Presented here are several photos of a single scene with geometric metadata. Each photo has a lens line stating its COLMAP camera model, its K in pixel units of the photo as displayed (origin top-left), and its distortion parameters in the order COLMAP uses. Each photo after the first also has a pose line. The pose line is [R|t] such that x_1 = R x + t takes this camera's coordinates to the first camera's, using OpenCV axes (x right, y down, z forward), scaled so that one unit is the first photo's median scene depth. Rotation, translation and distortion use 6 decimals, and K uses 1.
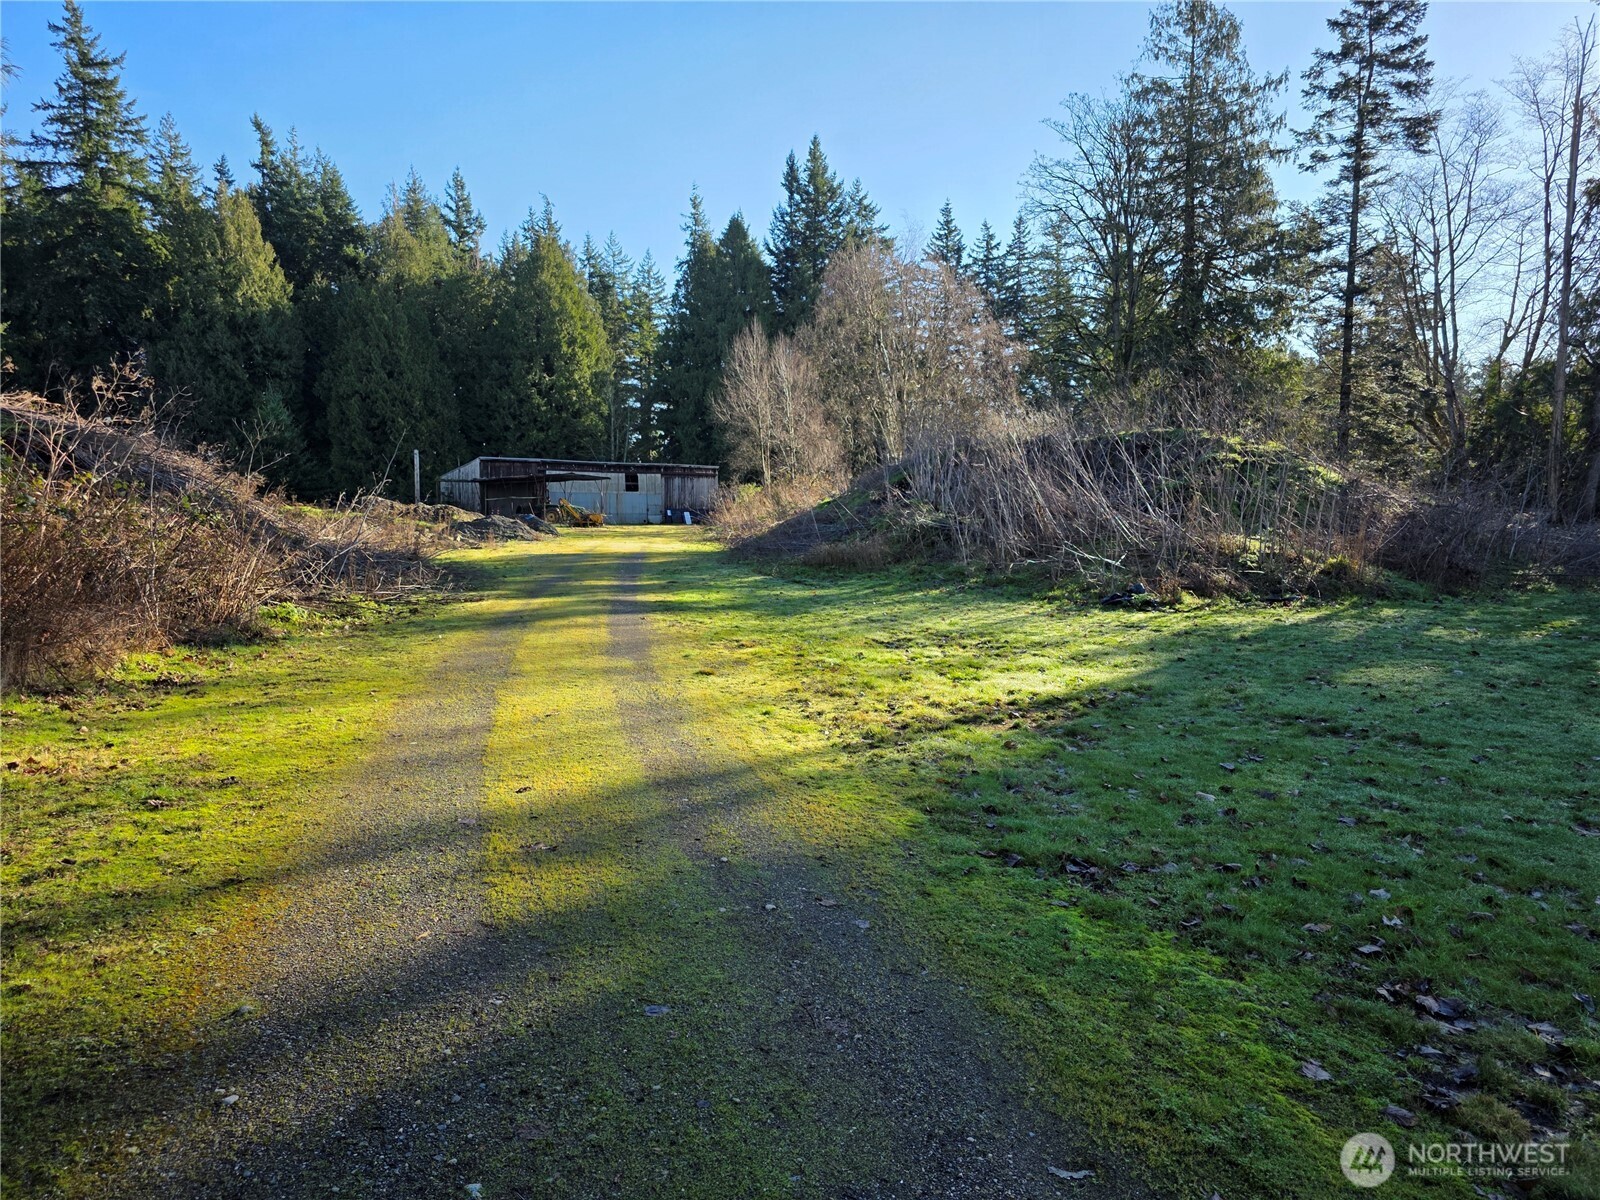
lens RADIAL K [[1069.5, 0, 803.6], [0, 1069.5, 630.9], [0, 0, 1]] dist [0.047407, -0.049065]
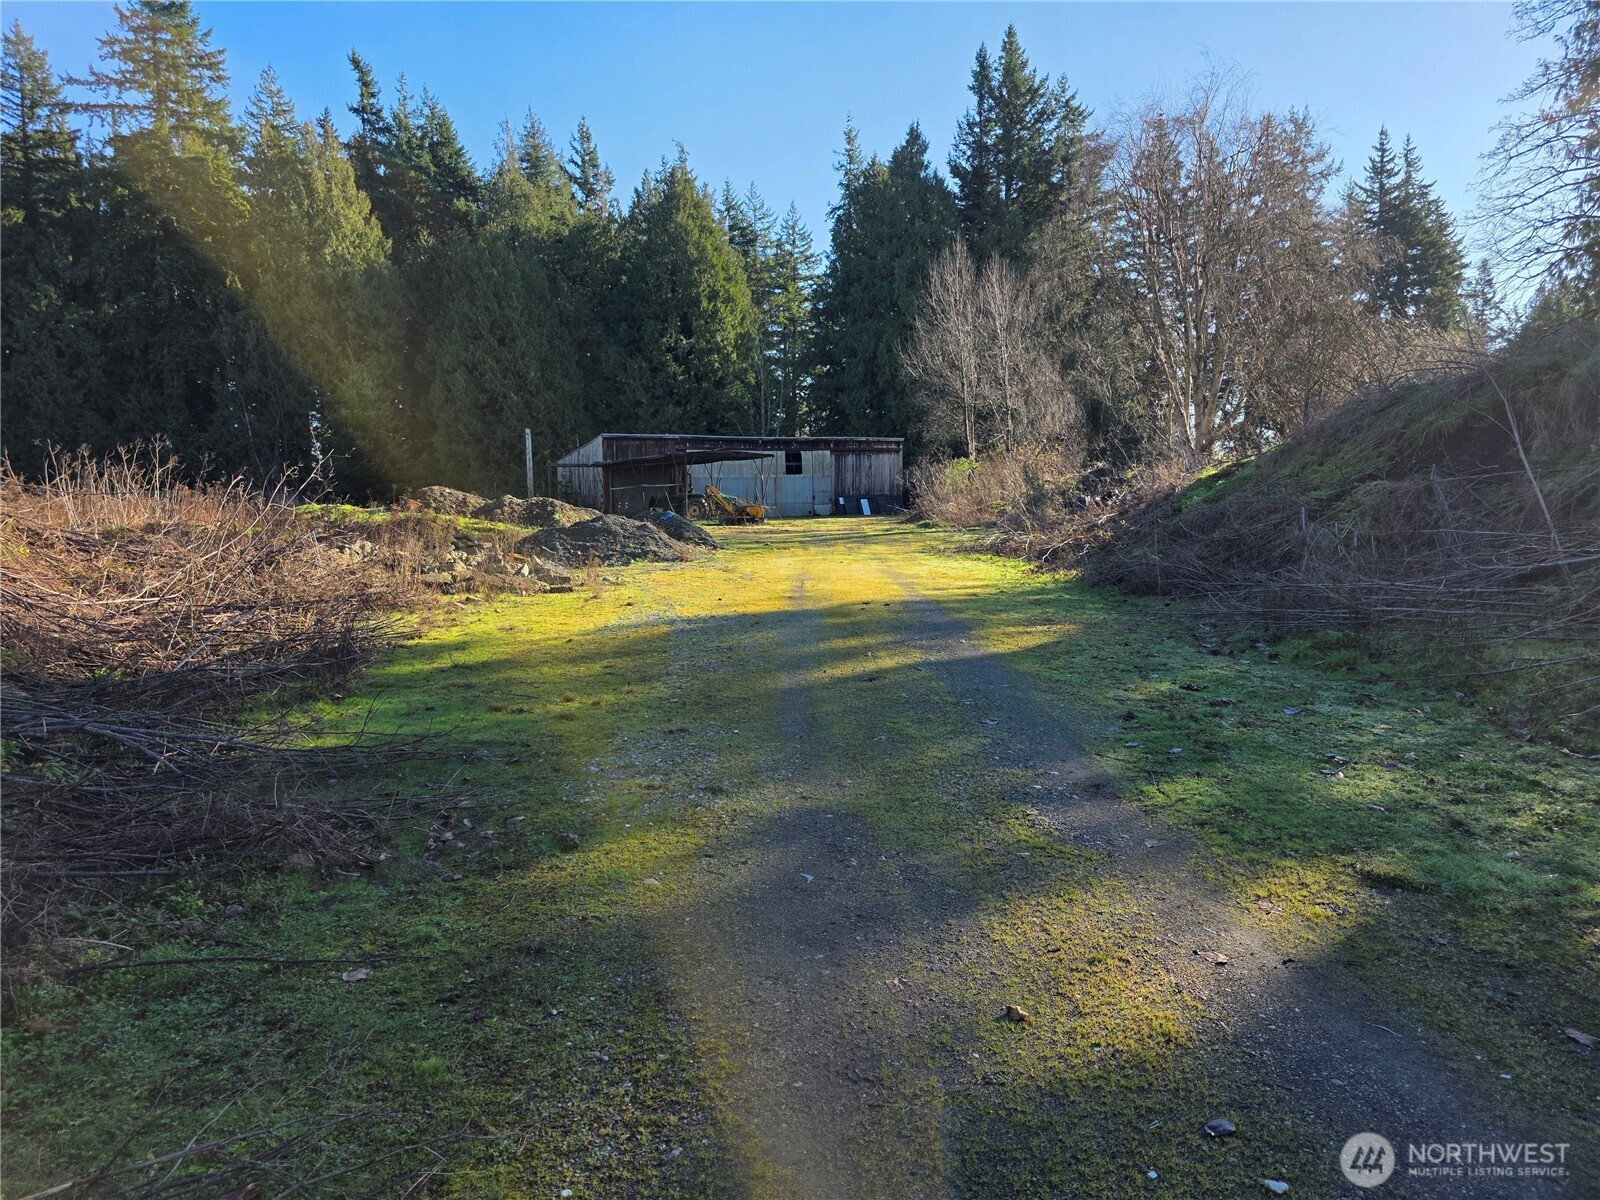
lens RADIAL K [[1069.5, 0, 803.6], [0, 1069.5, 630.9], [0, 0, 1]] dist [0.047407, -0.049065]
pose [[0.992627, -0.005540, -0.121083, -0.047181], [0.007314, 0.999872, 0.014212, -0.021801], [0.120989, -0.014993, 0.992541, 0.181230]]
